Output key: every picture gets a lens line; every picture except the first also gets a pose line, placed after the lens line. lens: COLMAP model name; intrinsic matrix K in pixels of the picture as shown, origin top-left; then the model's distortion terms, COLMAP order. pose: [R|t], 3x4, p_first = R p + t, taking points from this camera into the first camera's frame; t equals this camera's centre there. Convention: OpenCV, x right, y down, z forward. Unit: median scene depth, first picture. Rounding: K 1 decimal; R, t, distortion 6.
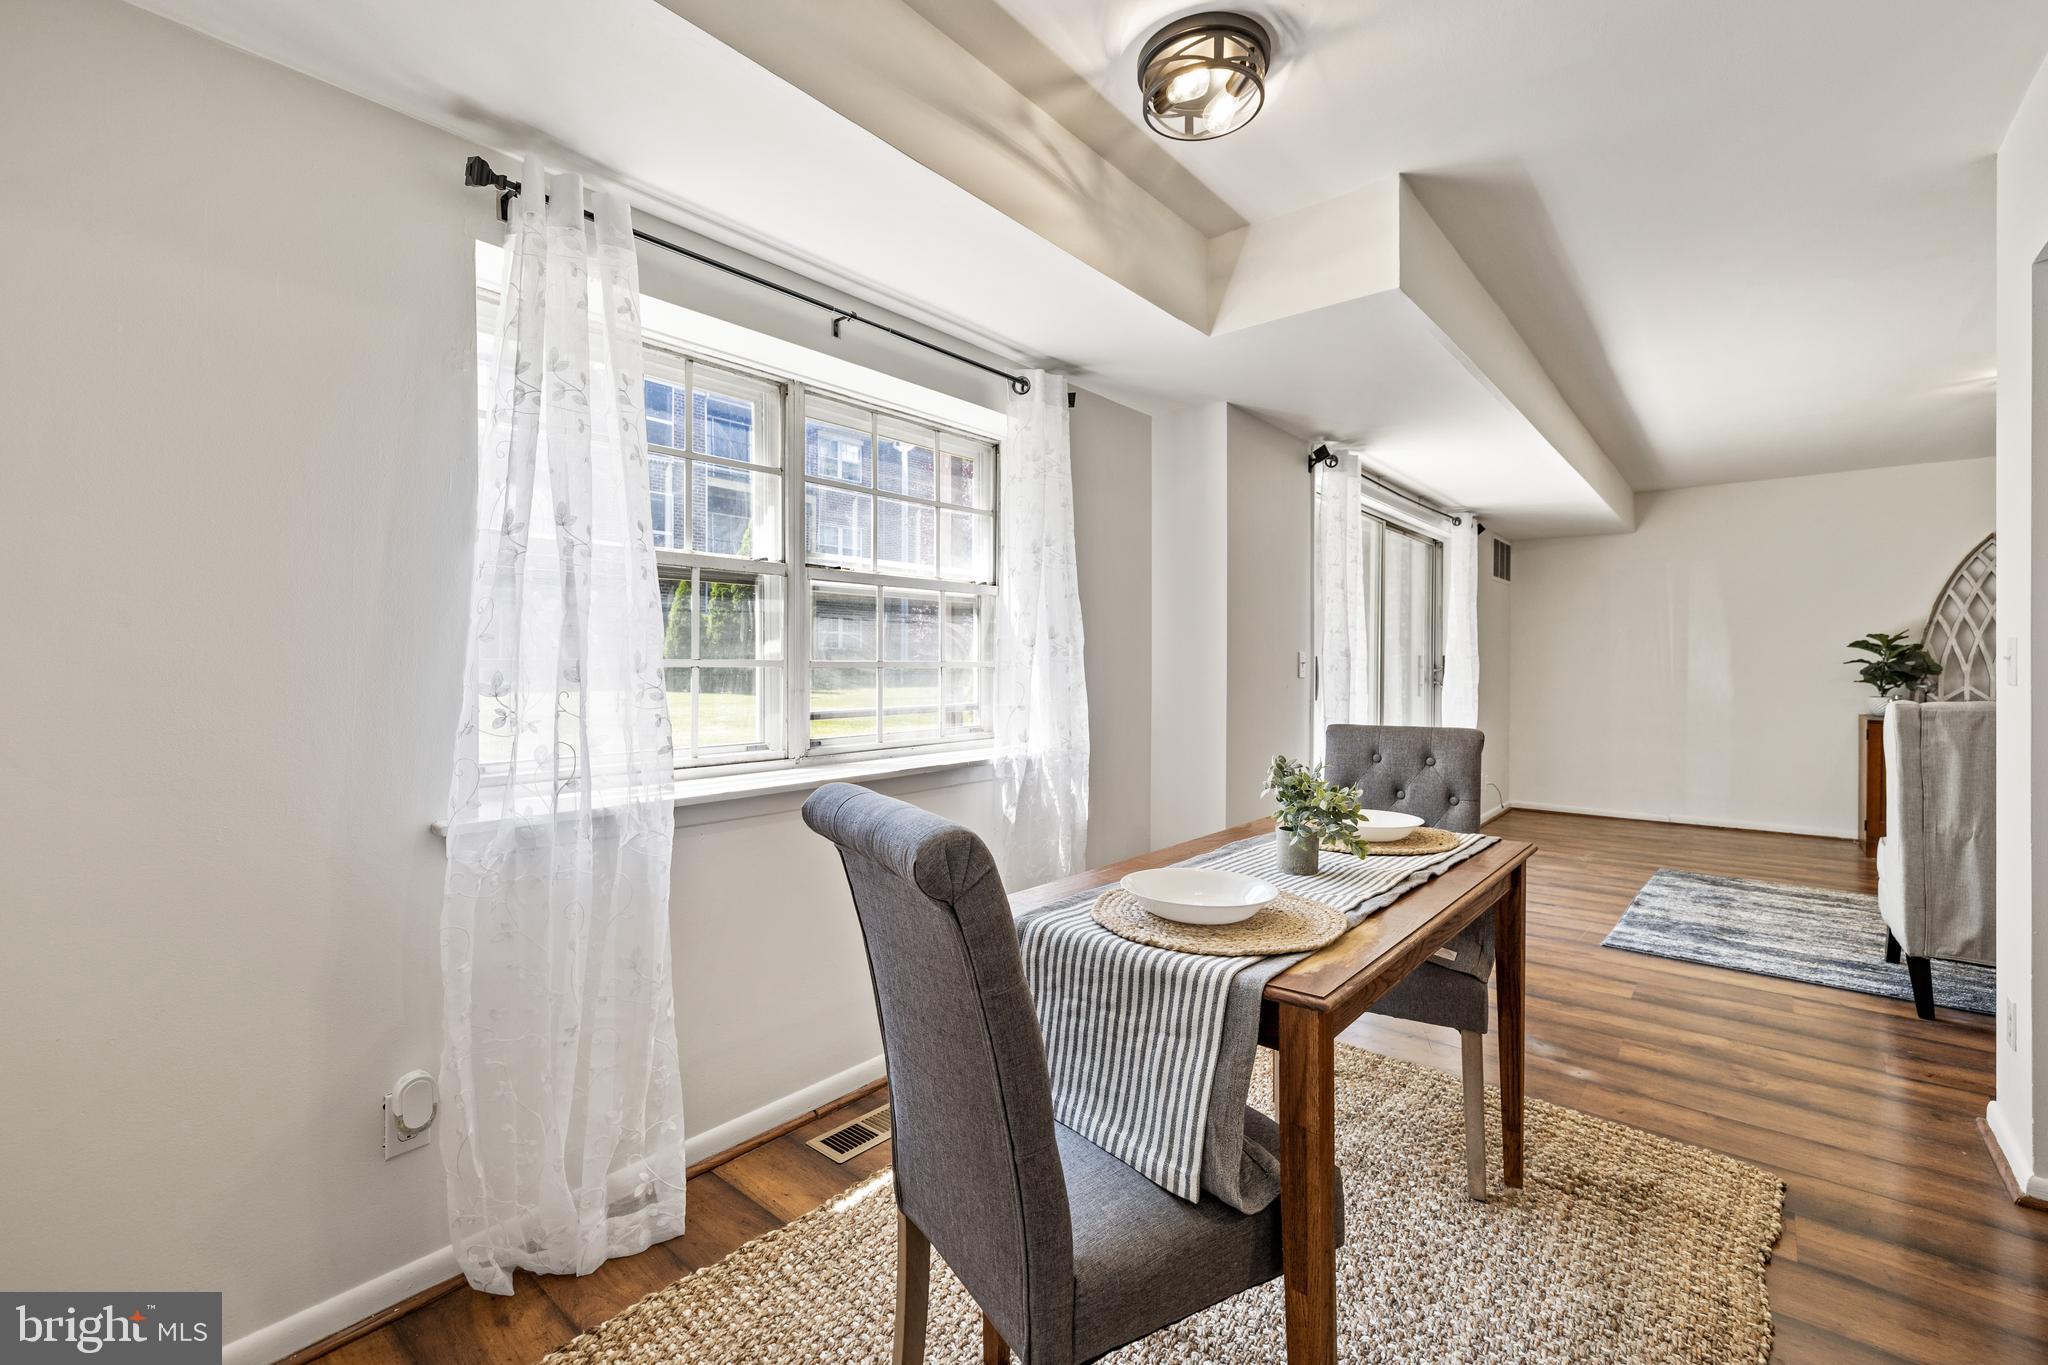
lens RADIAL K [[877.8, 0, 1011.9], [0, 877.8, 668.0], [0, 0, 1]] dist [-0.000307, 0.001792]
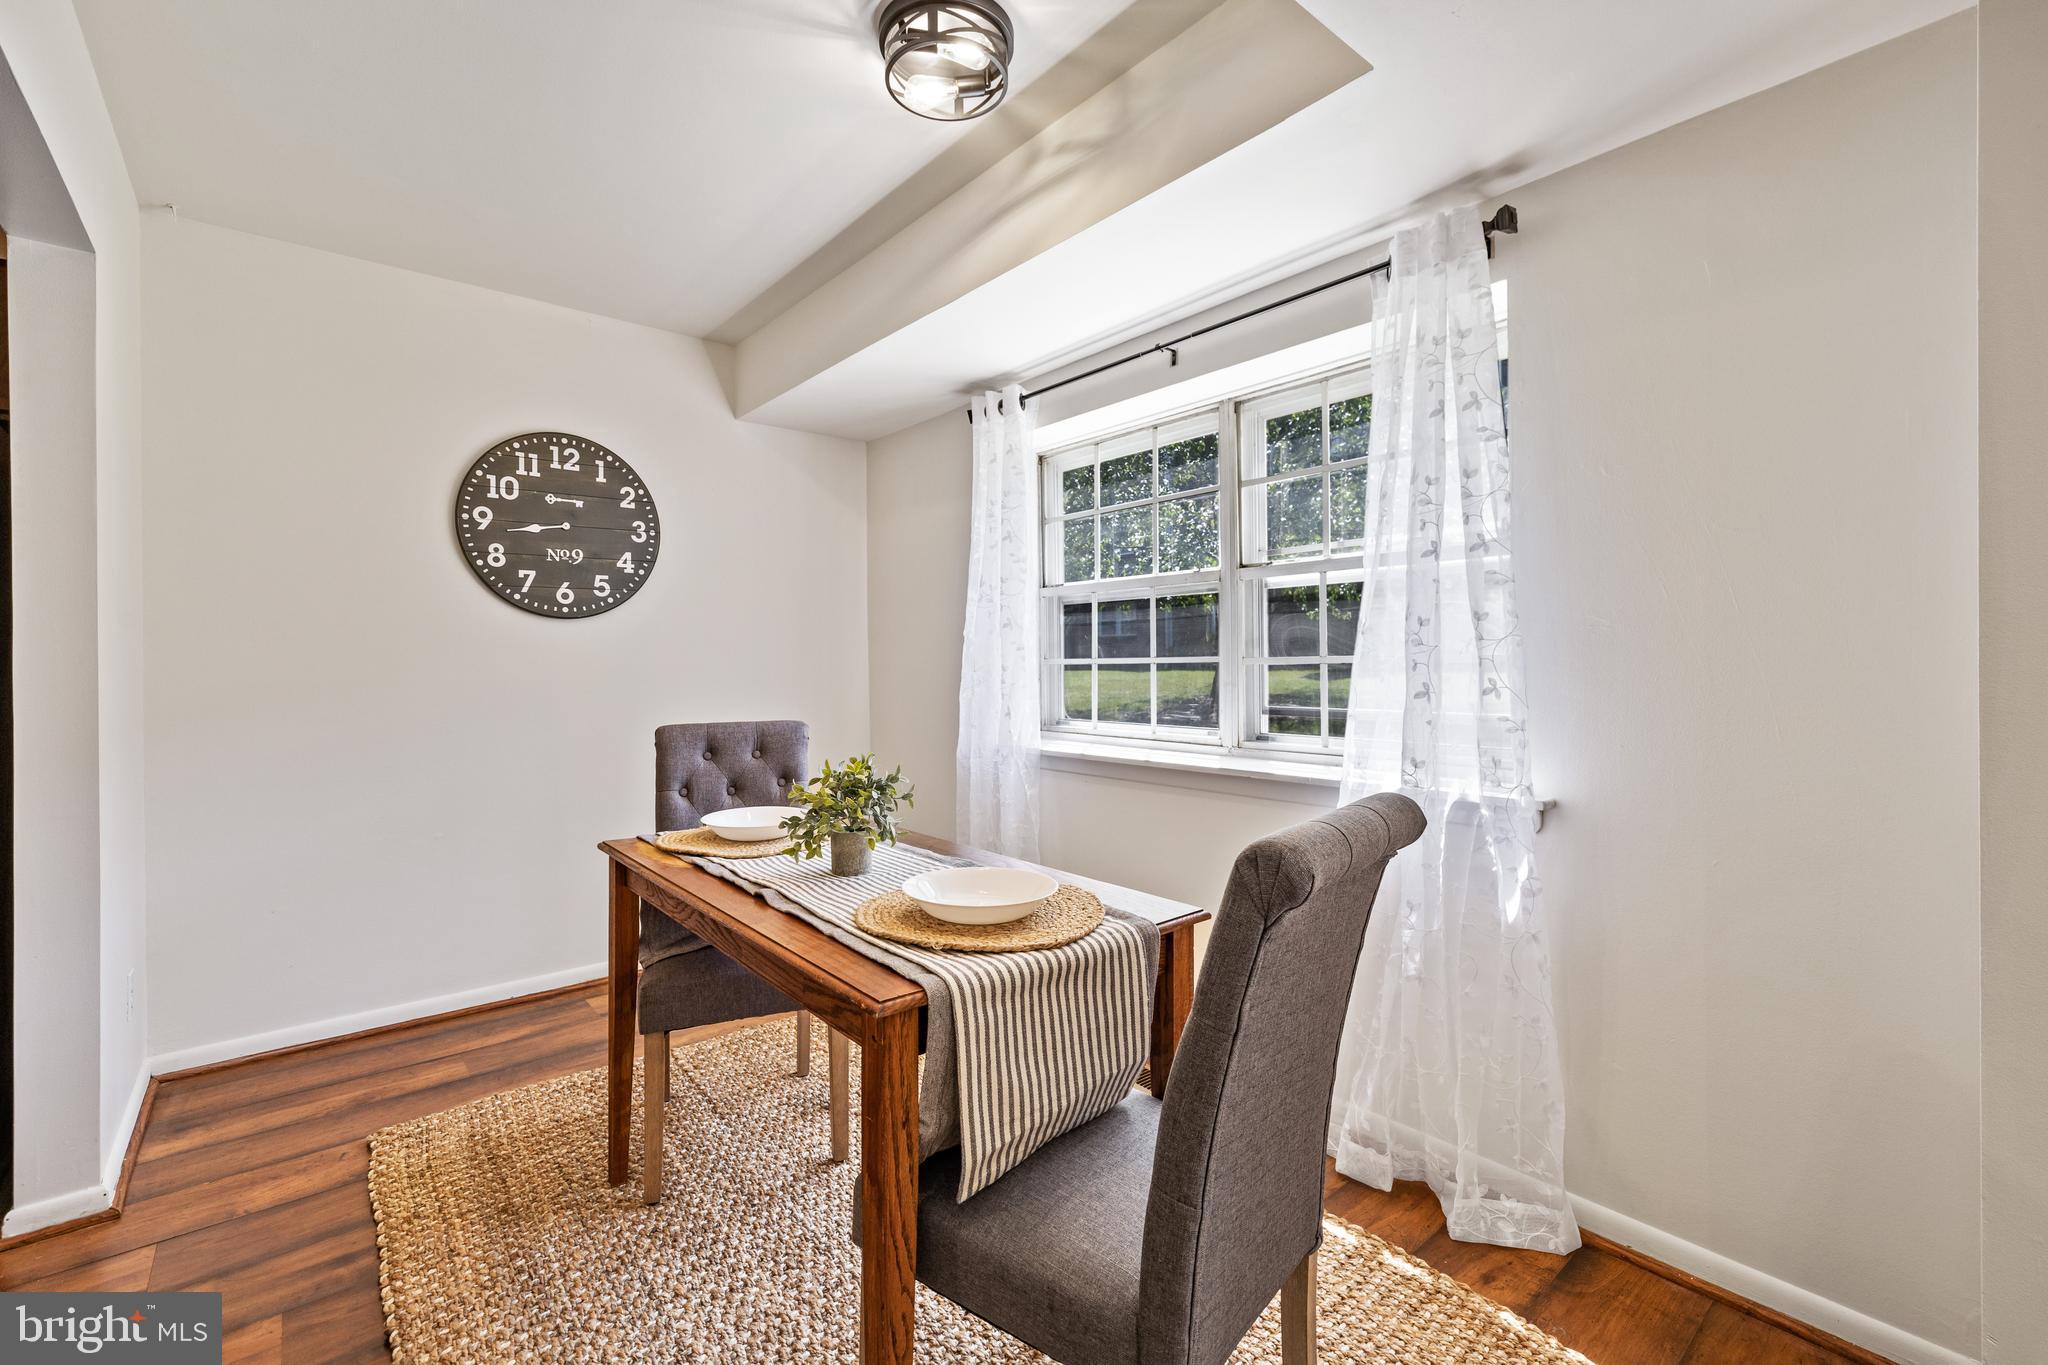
lens RADIAL K [[877.8, 0, 1011.9], [0, 877.8, 669.0], [0, 0, 1]] dist [-0.000307, 0.001792]
pose [[-0.182556, 0.003384, -0.983190, 0.766533], [0.000902, 0.999994, 0.003274, 0.001609], [0.983195, -0.000289, -0.182558, 0.827716]]
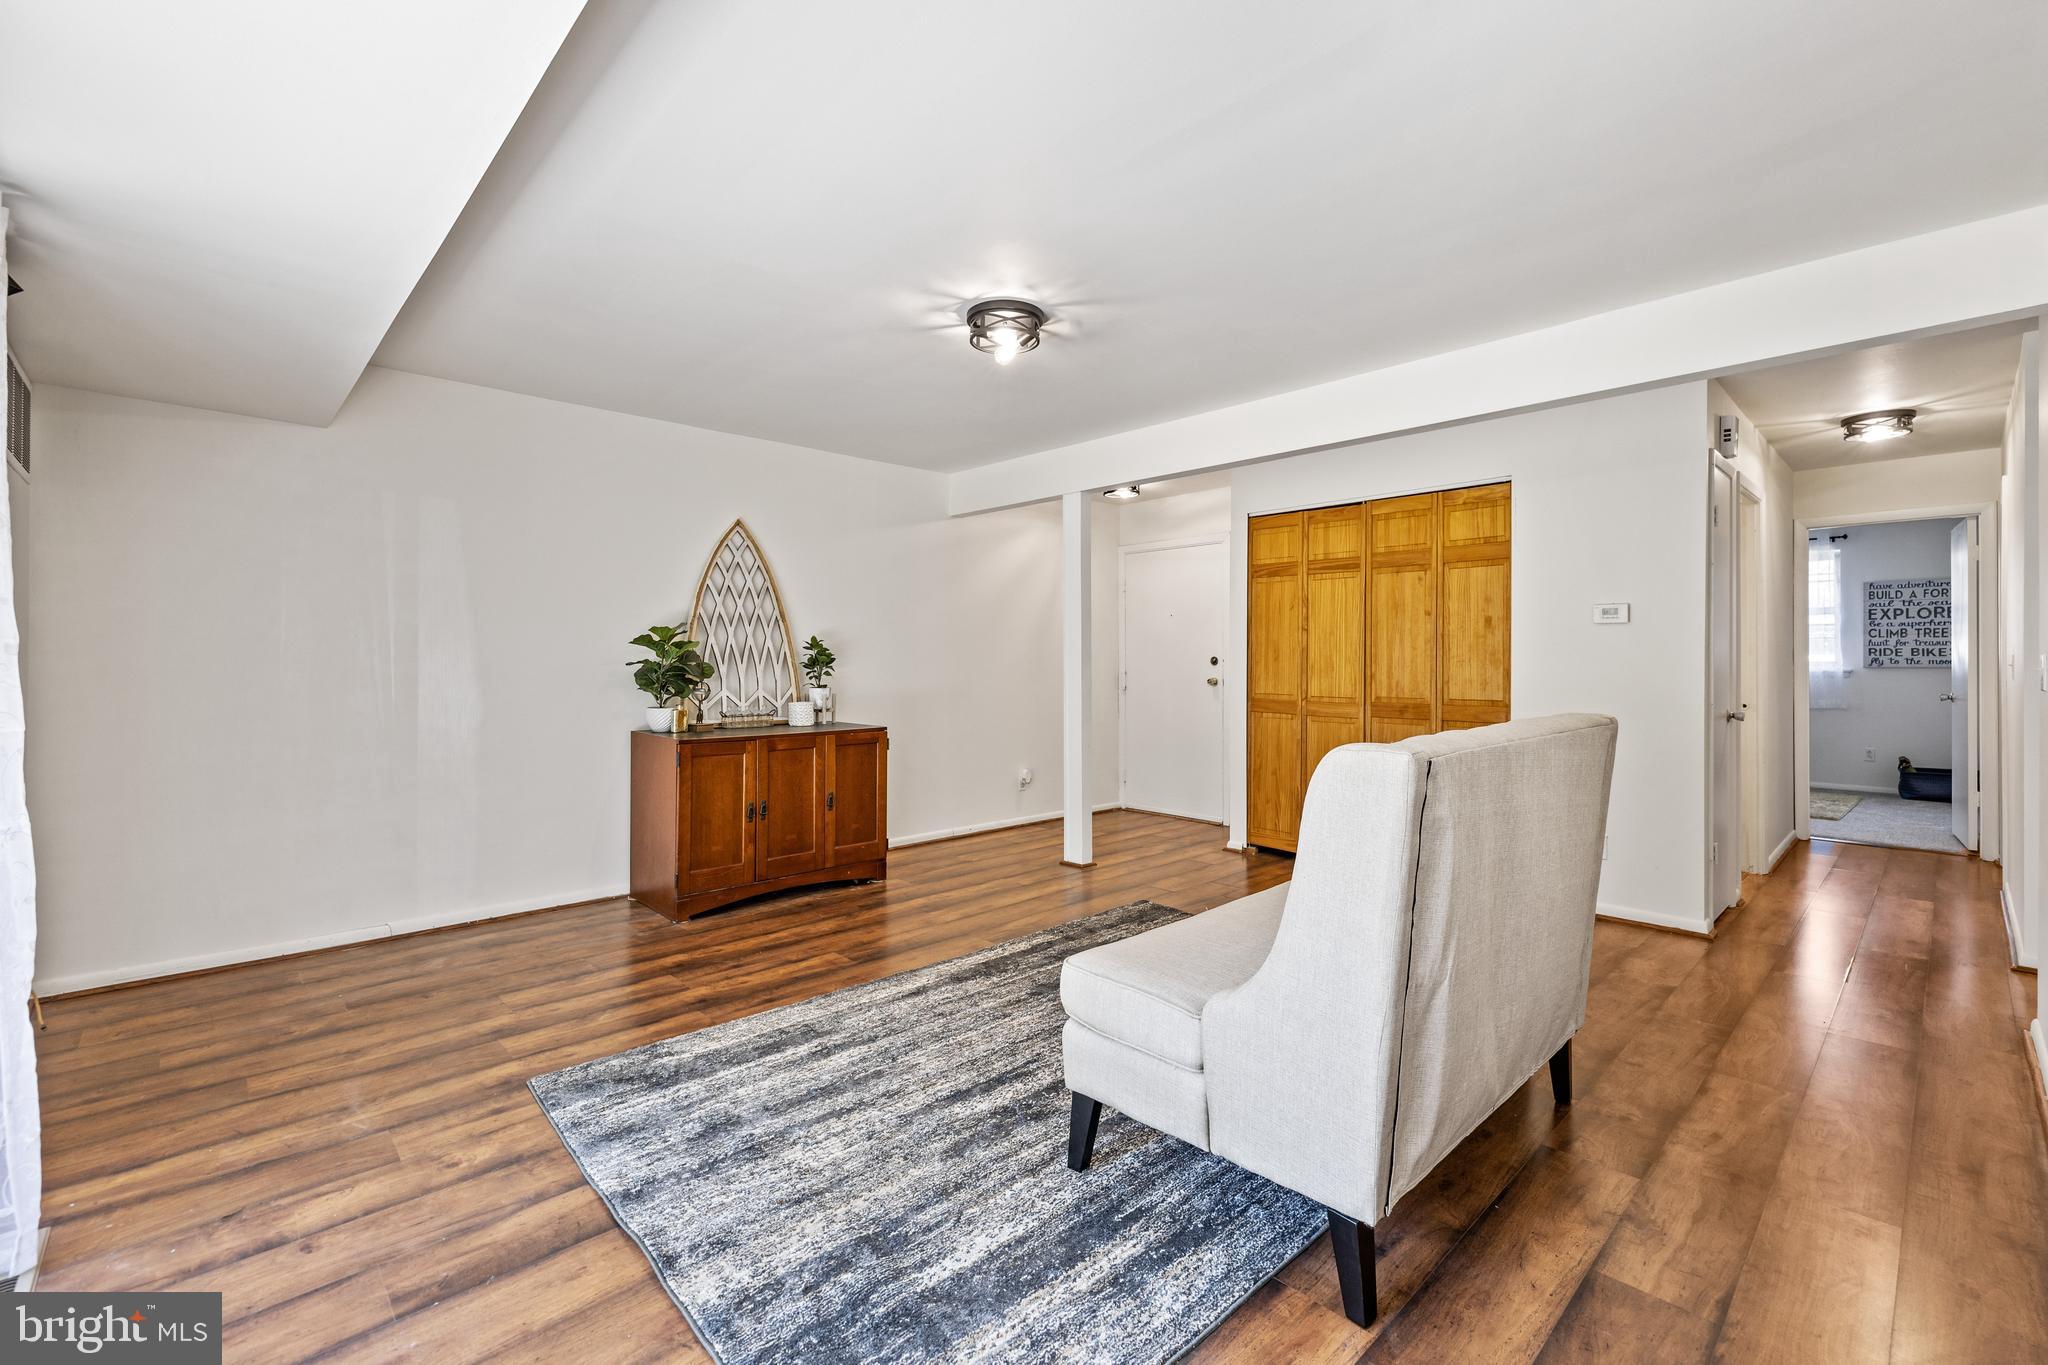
lens RADIAL K [[877.8, 0, 1013.9], [0, 877.8, 668.6], [0, 0, 1]] dist [-0.000307, 0.001792]
pose [[0.114500, -0.008155, 0.993390, 0.495555], [0.002873, 0.999965, 0.007877, -0.014845], [-0.993419, 0.001952, 0.114520, 1.200229]]
